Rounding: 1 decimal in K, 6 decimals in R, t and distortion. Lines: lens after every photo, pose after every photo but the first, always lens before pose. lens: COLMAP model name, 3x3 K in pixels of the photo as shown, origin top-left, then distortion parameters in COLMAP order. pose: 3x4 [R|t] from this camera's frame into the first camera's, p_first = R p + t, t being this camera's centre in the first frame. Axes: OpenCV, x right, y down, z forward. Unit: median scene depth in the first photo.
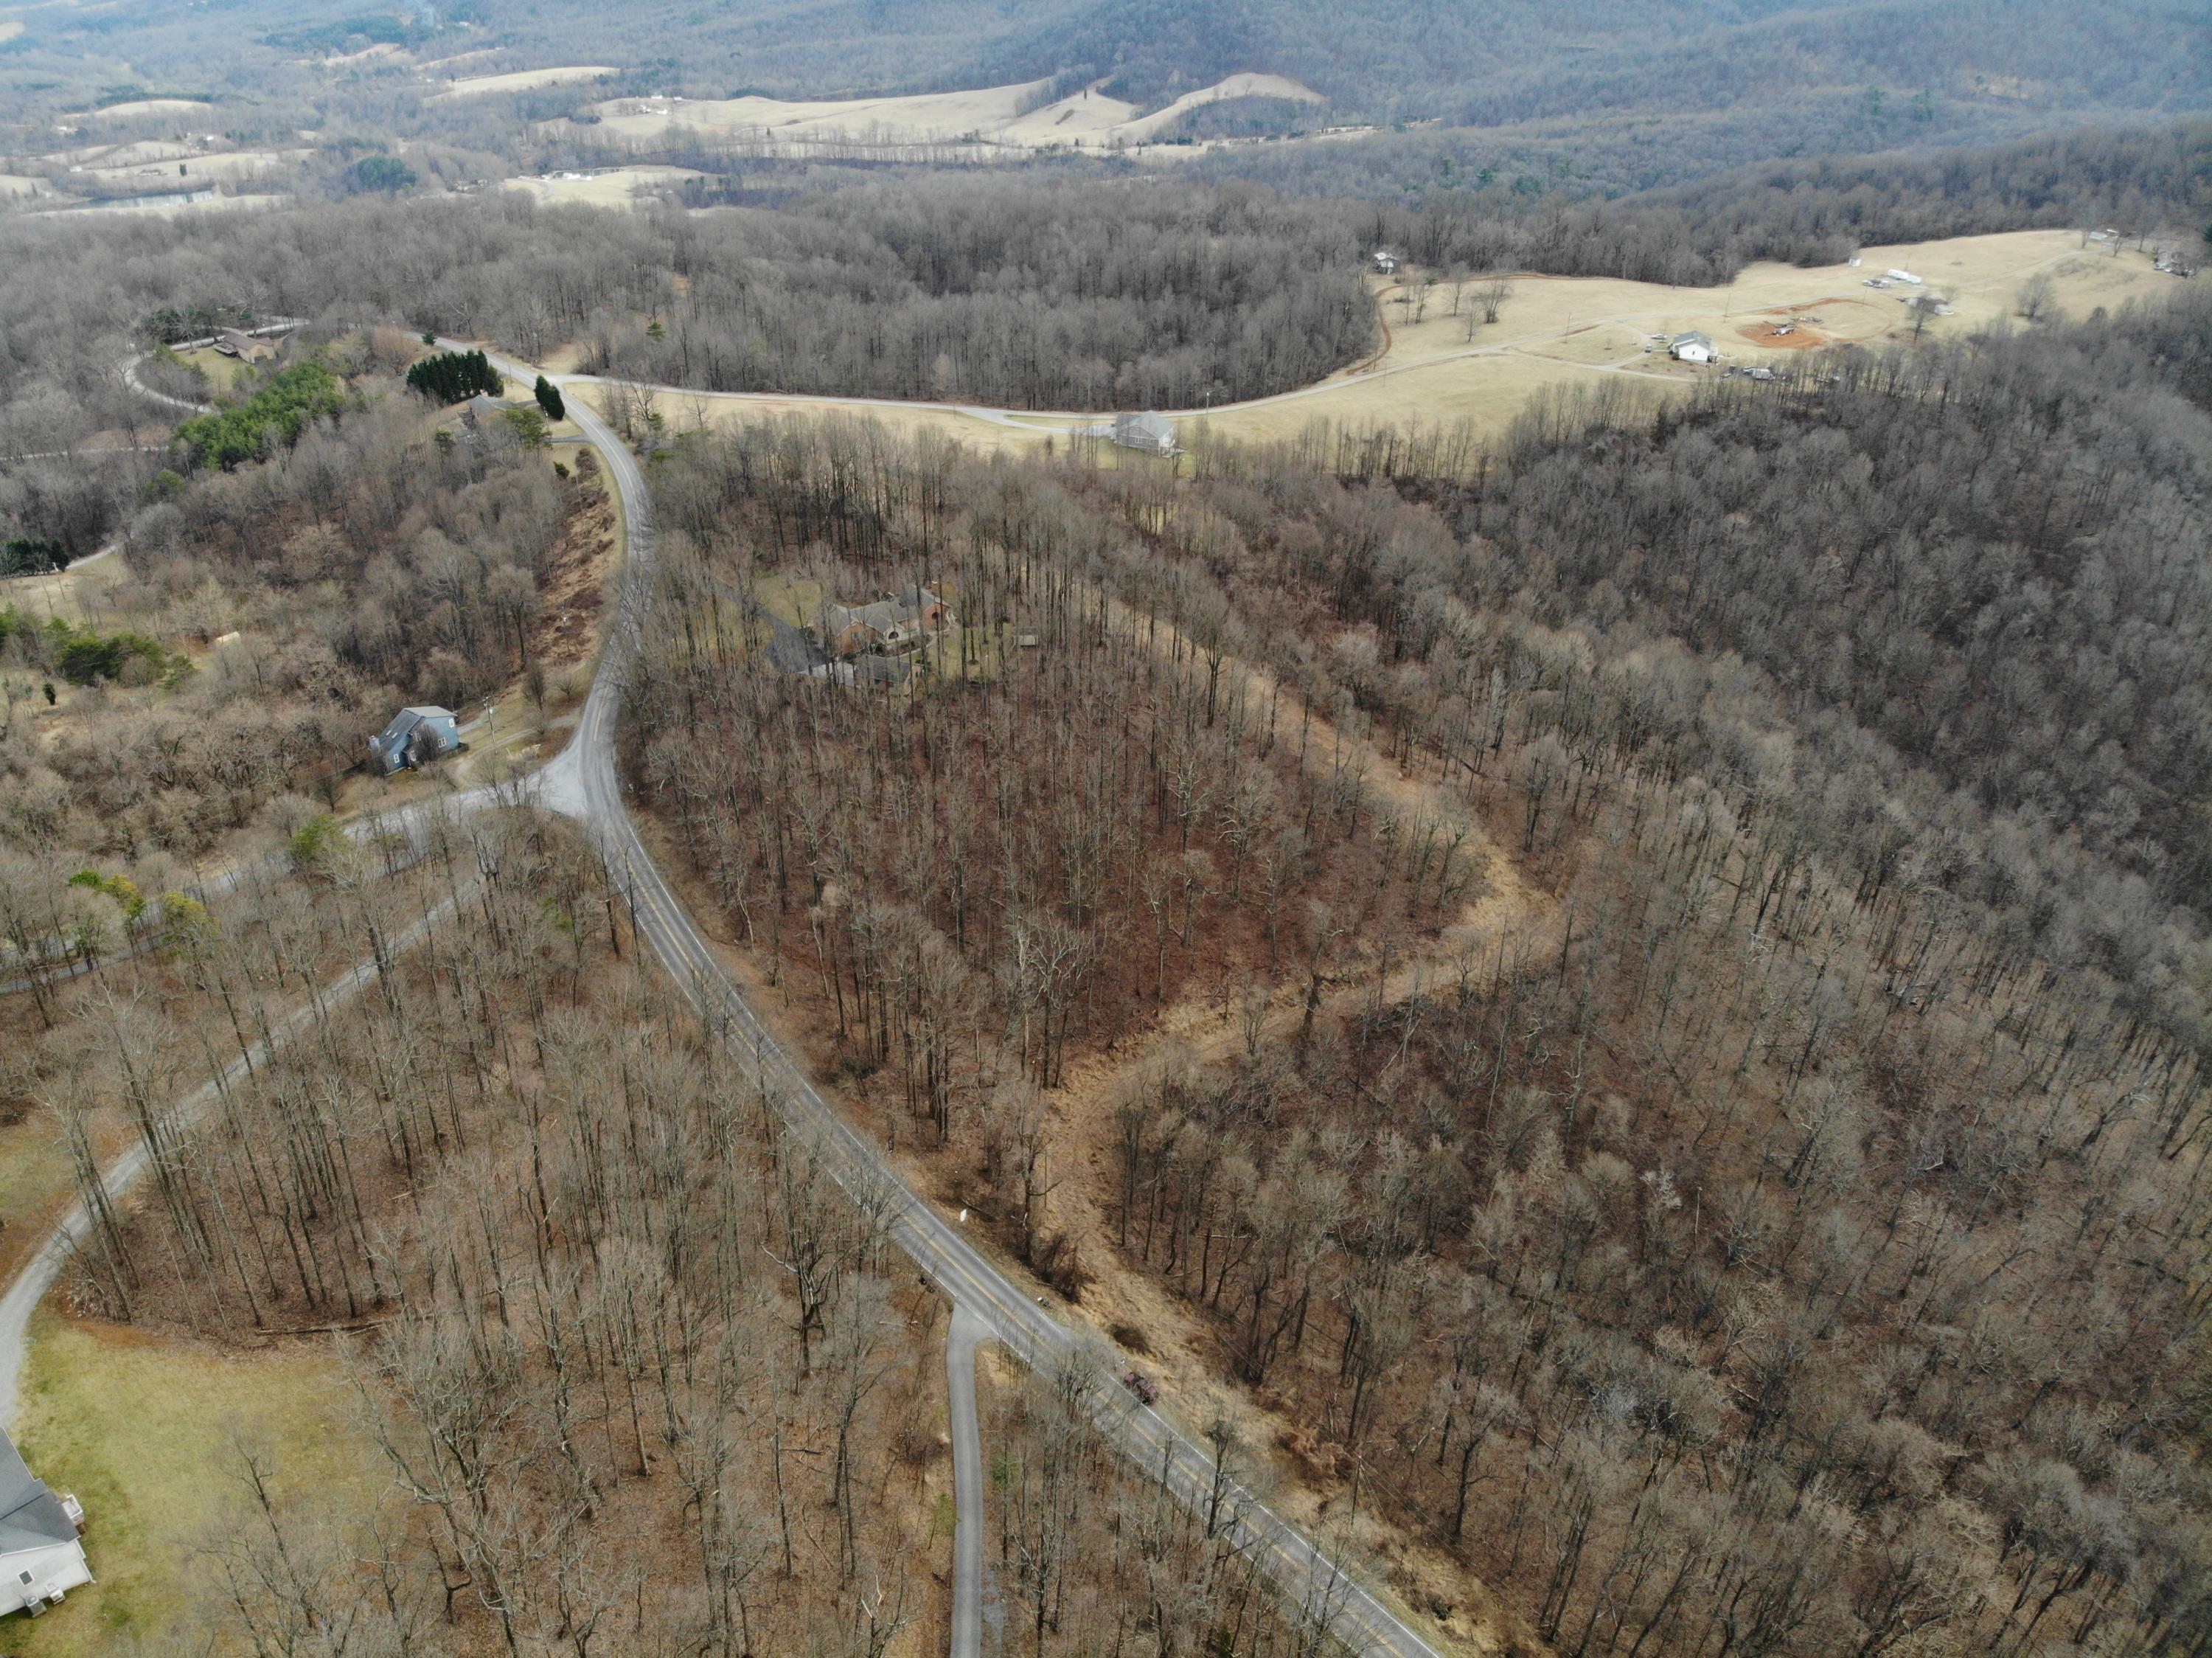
lens RADIAL K [[1589.0, 0, 1104.5], [0, 1589.0, 827.6], [0, 0, 1]] dist [0.040099, -0.134006]
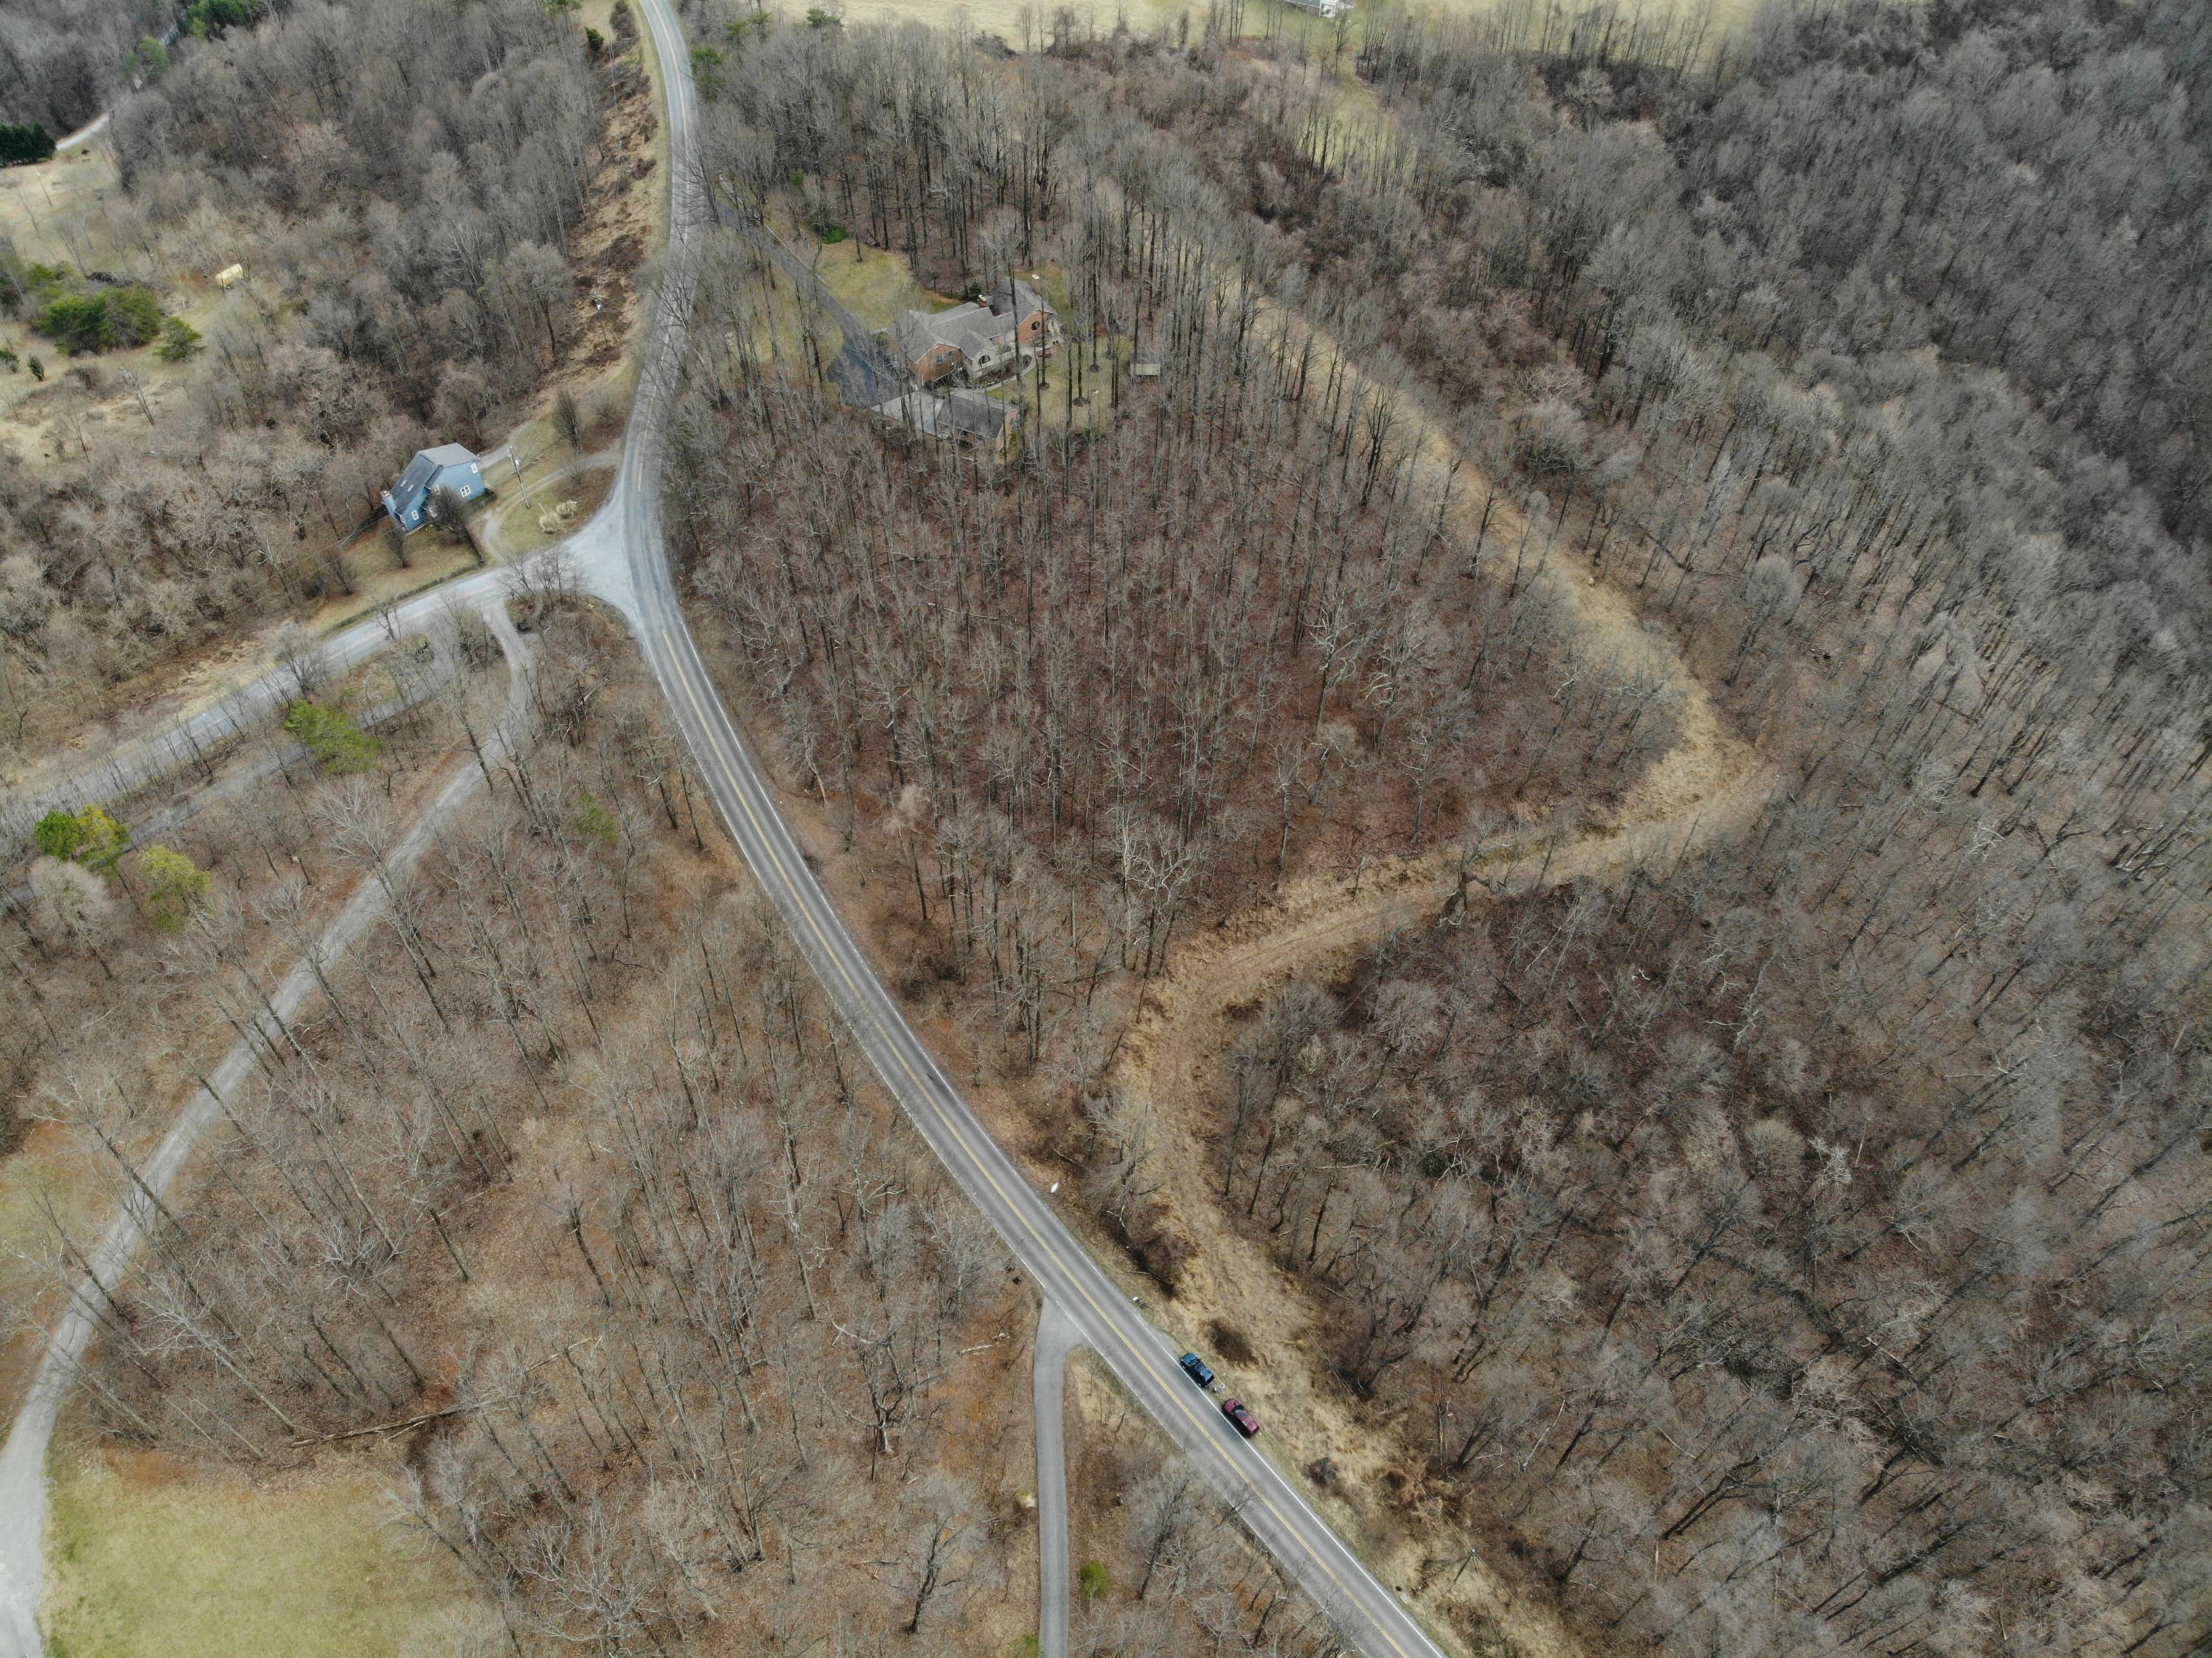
lens RADIAL K [[1589.0, 0, 1089.4], [0, 1589.0, 838.8], [0, 0, 1]] dist [0.040099, -0.134006]
pose [[0.996950, 0.053096, -0.057204, -0.022661], [-0.030534, 0.939853, 0.340212, -0.212855], [0.071827, -0.337427, 0.938607, 0.177623]]
